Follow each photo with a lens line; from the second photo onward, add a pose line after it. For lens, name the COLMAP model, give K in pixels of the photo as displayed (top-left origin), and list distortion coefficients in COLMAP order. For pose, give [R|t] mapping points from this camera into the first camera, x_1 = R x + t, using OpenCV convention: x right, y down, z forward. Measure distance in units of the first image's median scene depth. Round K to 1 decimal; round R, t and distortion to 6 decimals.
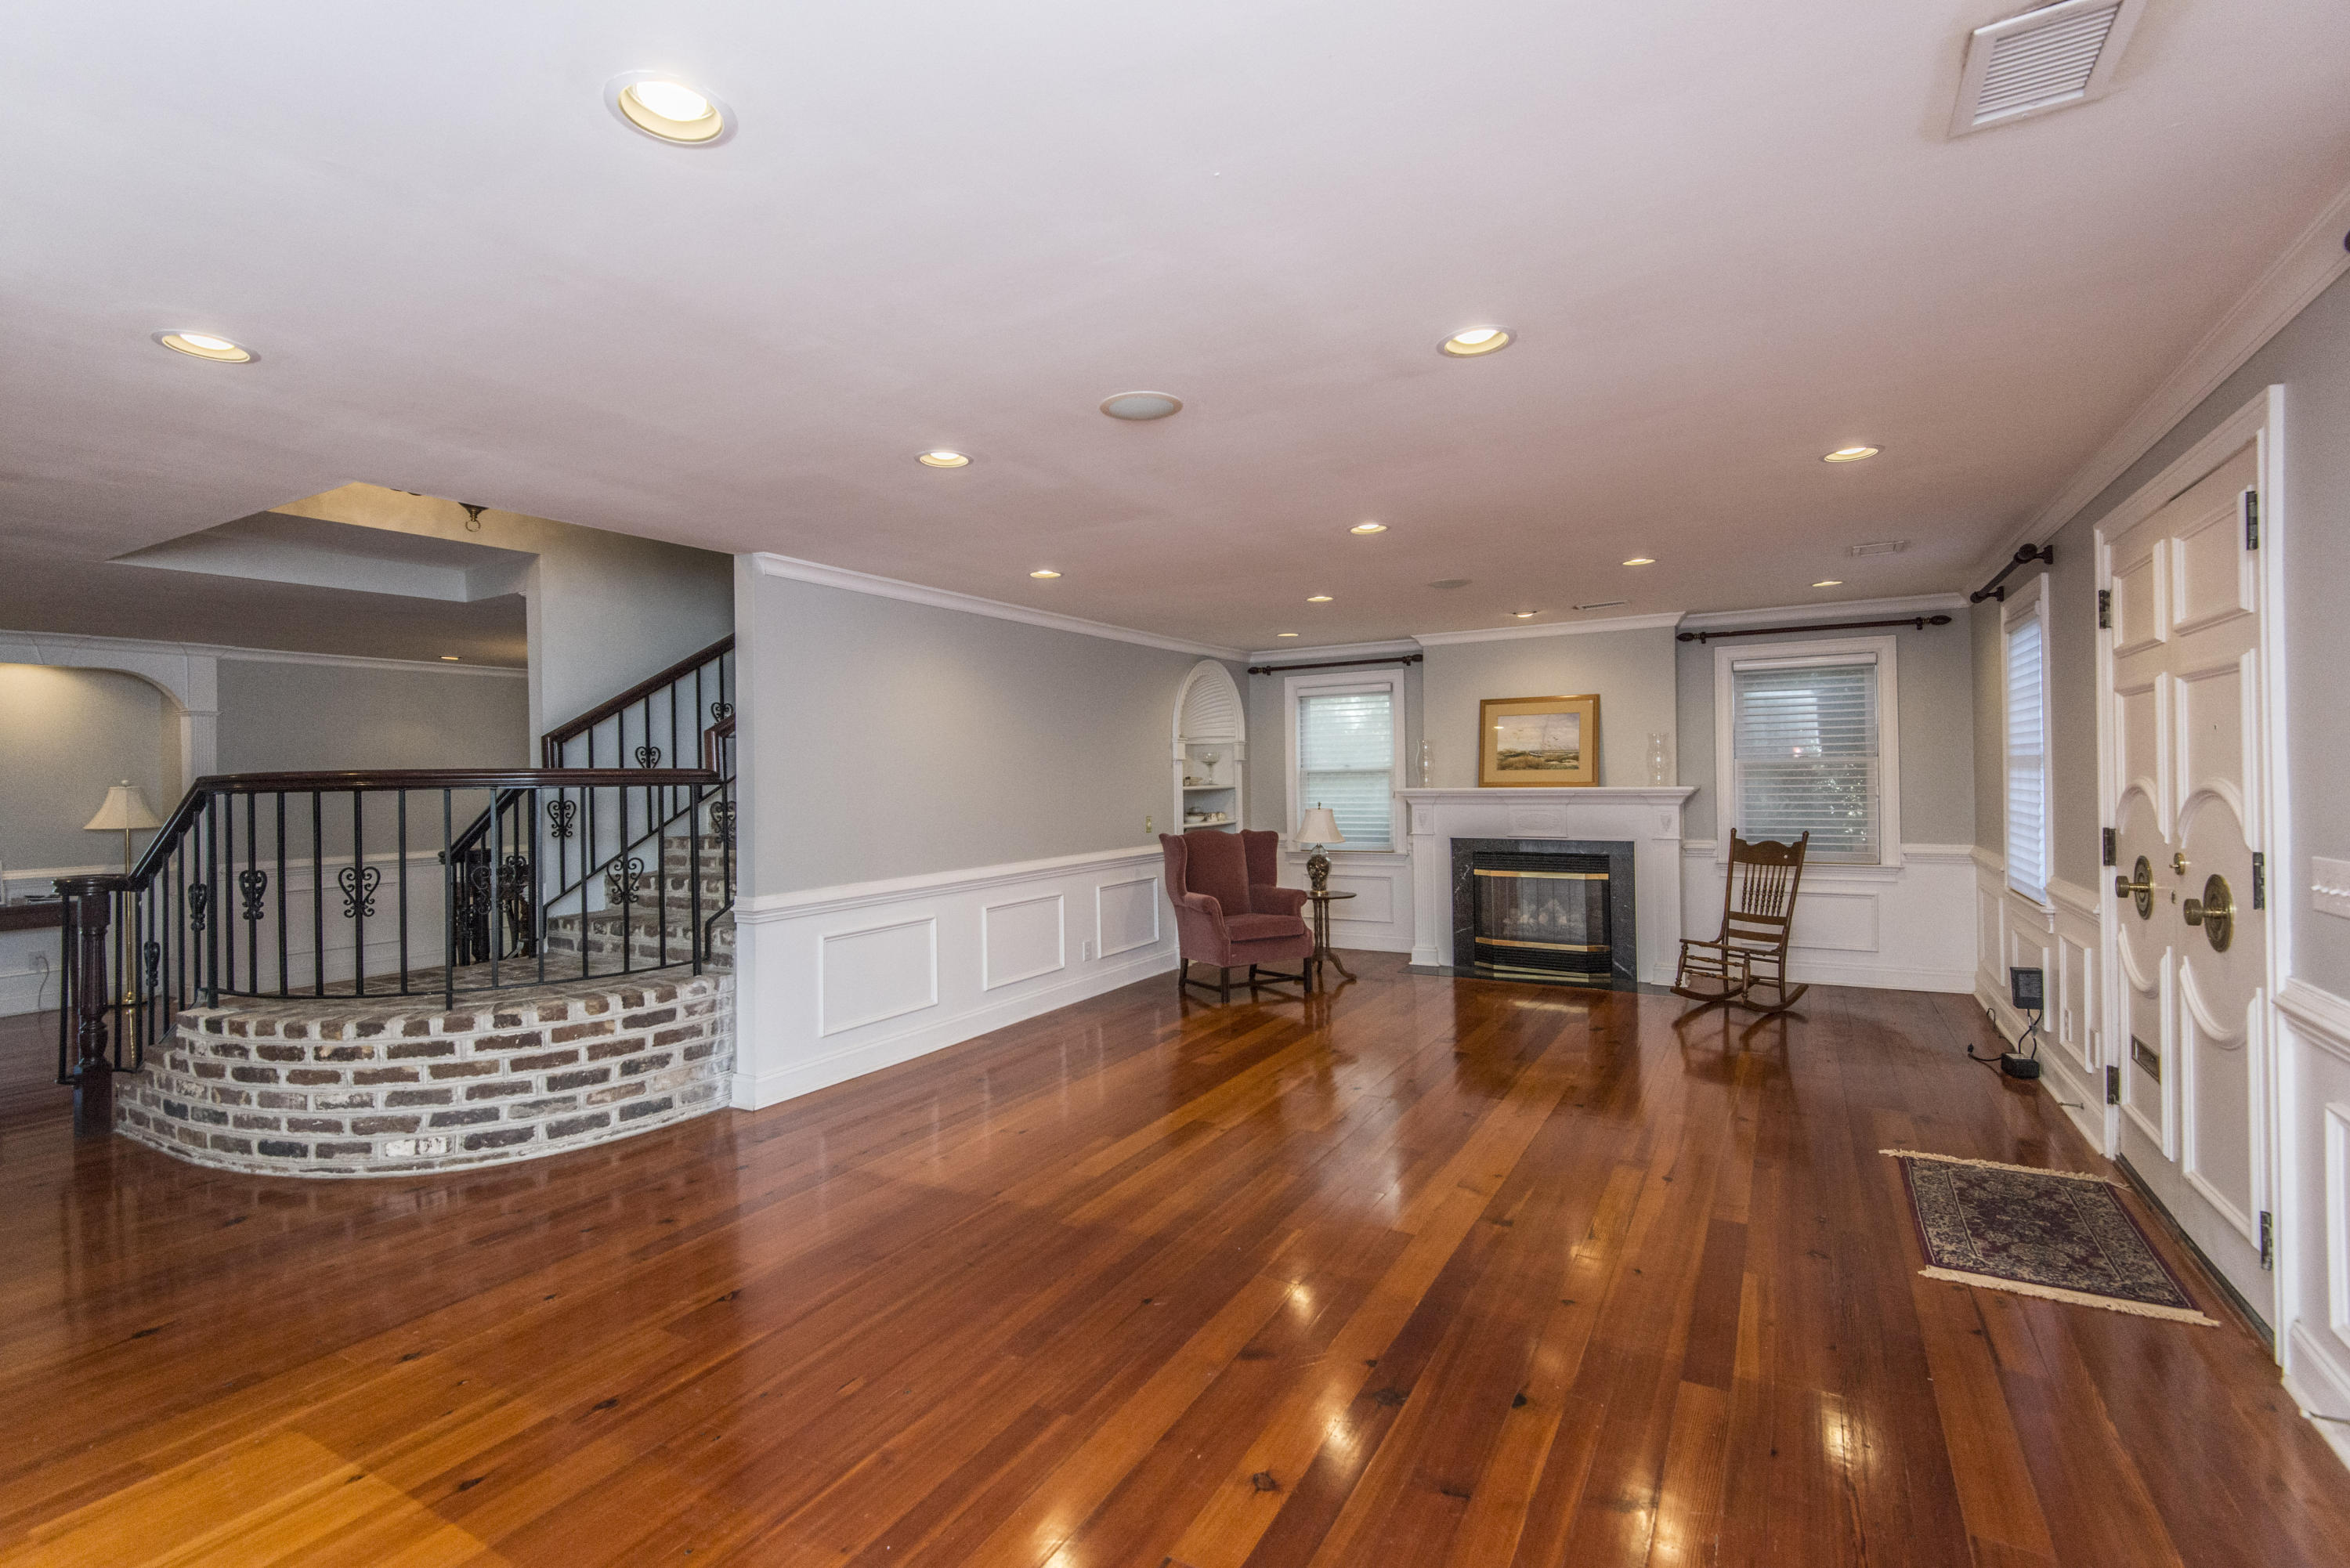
lens RADIAL K [[1074.0, 0, 1181.3], [0, 1074.0, 771.8], [0, 0, 1]] dist [0.056451, -0.042788]
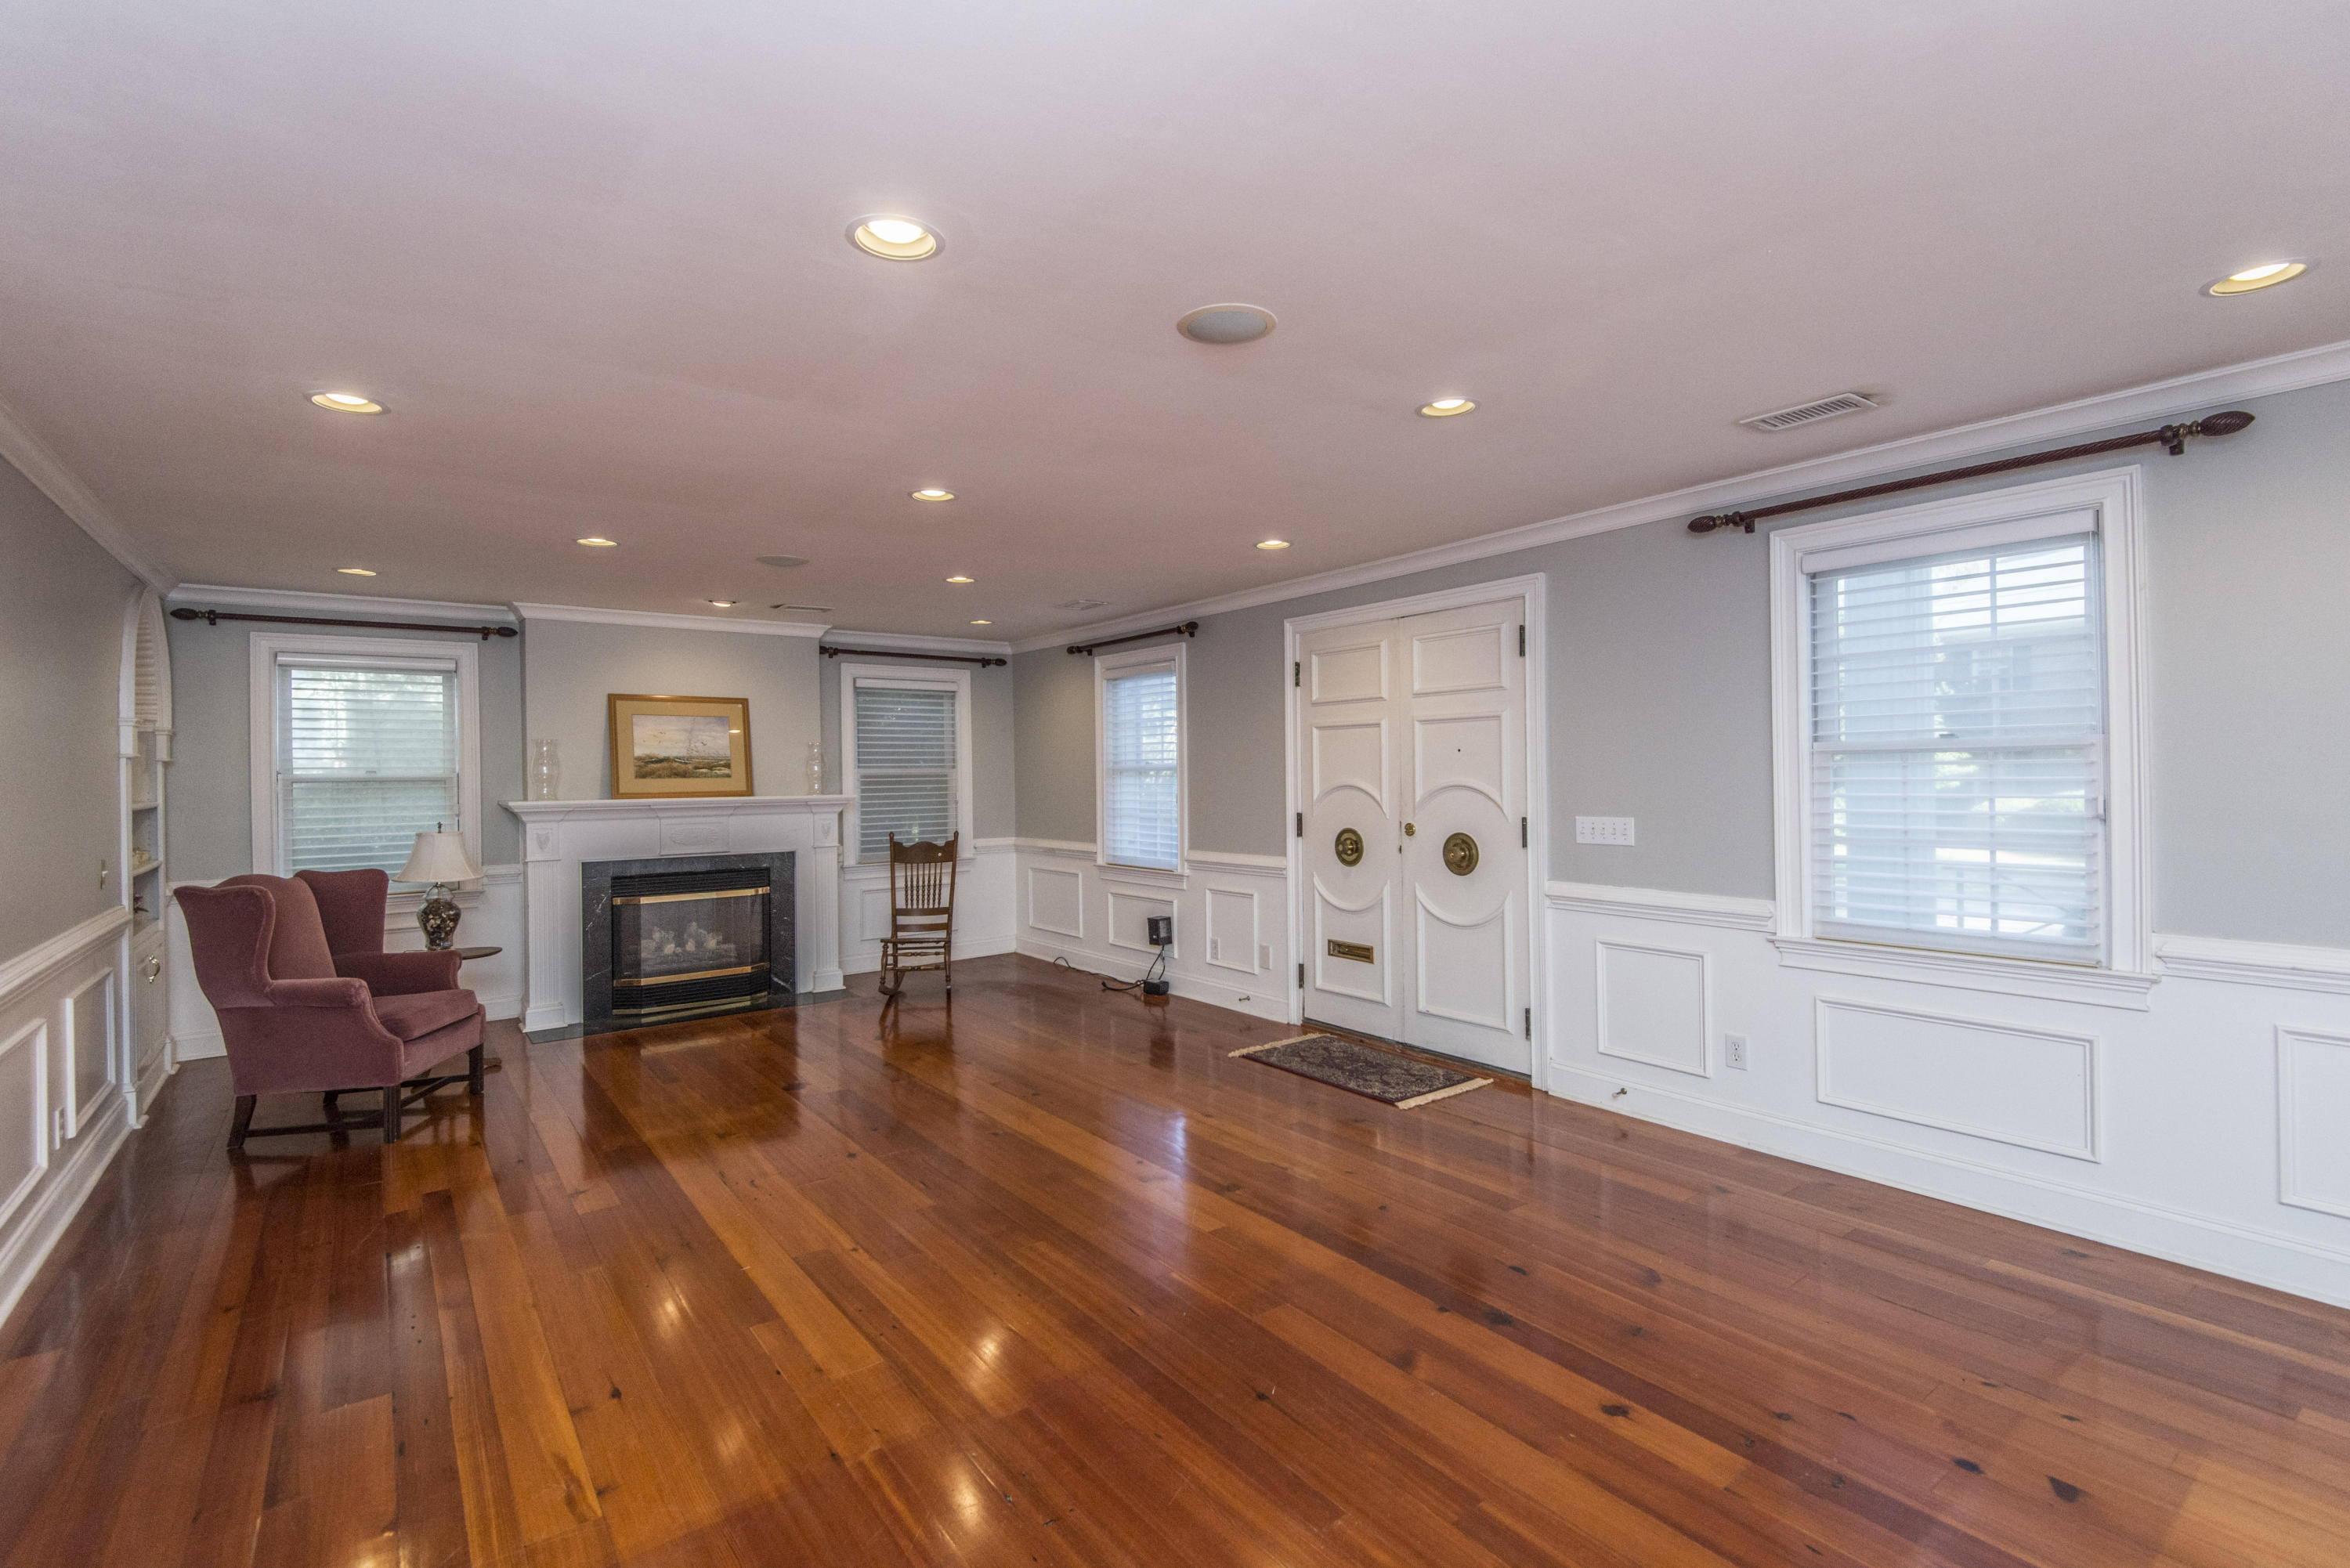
lens RADIAL K [[1028.0, 0, 1247.9], [0, 1028.0, 771.7], [0, 0, 1]] dist [0.002918, -0.000347]
pose [[0.381568, 0.011722, 0.924266, -0.289107], [0.003459, 0.999894, -0.014109, 0.006638], [-0.924334, 0.008580, 0.381488, 0.264030]]
